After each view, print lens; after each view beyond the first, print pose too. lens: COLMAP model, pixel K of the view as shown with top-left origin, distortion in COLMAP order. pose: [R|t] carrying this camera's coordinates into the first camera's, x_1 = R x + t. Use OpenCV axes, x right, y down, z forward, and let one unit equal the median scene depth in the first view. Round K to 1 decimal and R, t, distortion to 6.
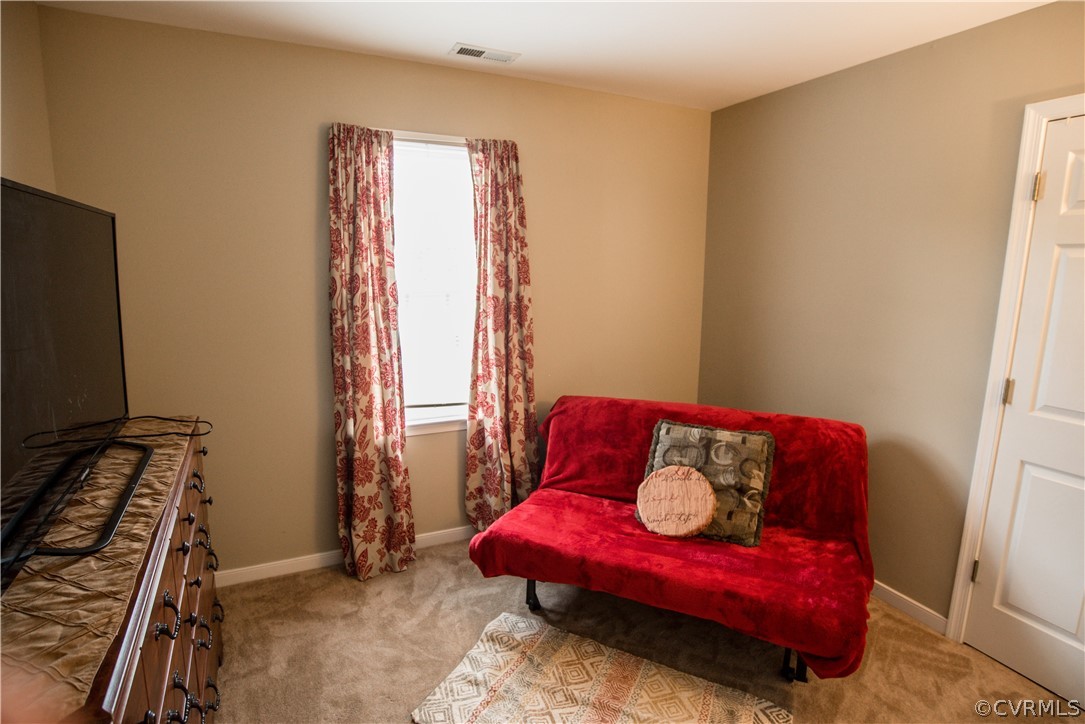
lens RADIAL K [[560.4, 0, 542.5], [0, 560.4, 362.0], [0, 0, 1]] dist [-0.006125, -0.000251]
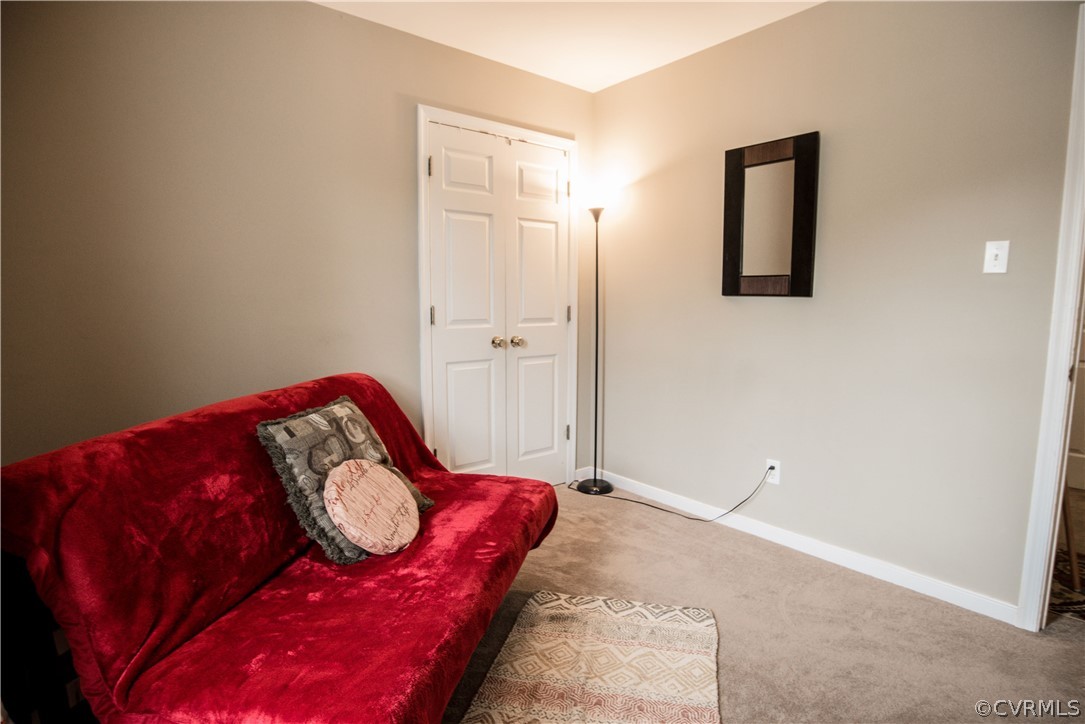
lens RADIAL K [[560.4, 0, 542.5], [0, 560.4, 362.0], [0, 0, 1]] dist [-0.006125, -0.000251]
pose [[-0.224719, -0.120224, 0.966979, -0.546397], [0.167420, 0.972839, 0.159860, -0.011415], [-0.959933, 0.197815, -0.198487, 1.000668]]
